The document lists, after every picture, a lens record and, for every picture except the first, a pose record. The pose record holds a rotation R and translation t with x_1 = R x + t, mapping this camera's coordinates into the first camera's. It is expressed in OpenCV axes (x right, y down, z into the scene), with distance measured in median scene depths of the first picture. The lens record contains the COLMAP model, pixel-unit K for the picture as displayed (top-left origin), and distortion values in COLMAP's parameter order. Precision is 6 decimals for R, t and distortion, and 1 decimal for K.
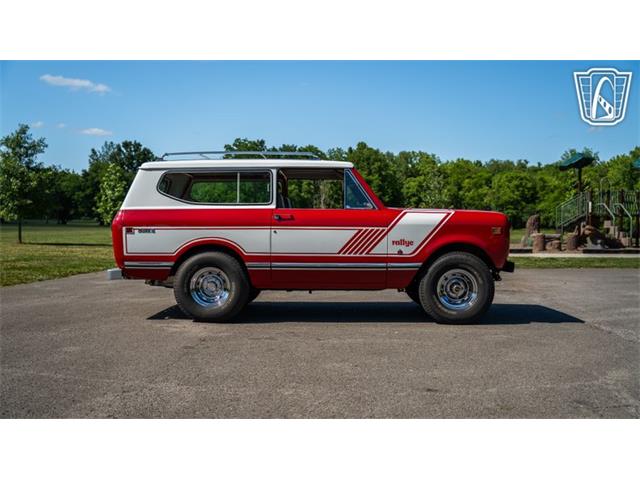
lens RADIAL K [[631.5, 0, 320.0], [0, 631.5, 240.0], [0, 0, 1]] dist [-0.058461, 0.176617]
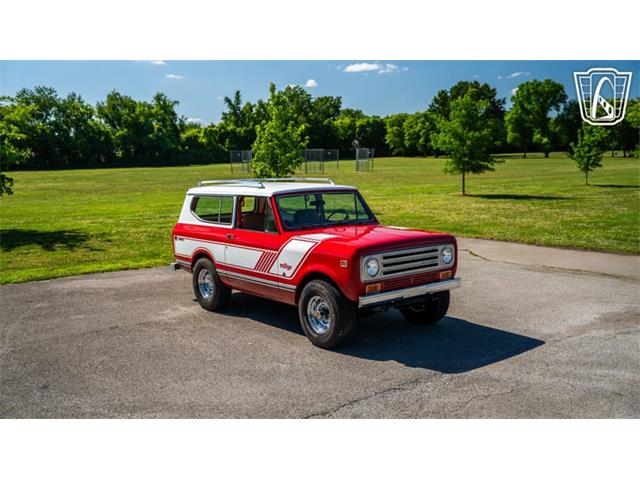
lens RADIAL K [[635.1, 0, 317.5], [0, 635.1, 232.8], [0, 0, 1]] dist [-0.067729, 0.173631]
pose [[0.633009, 0.063077, -0.771570, 1.018767], [0.014340, 0.995549, 0.093152, -0.157126], [0.774011, -0.070031, 0.629287, 0.327669]]
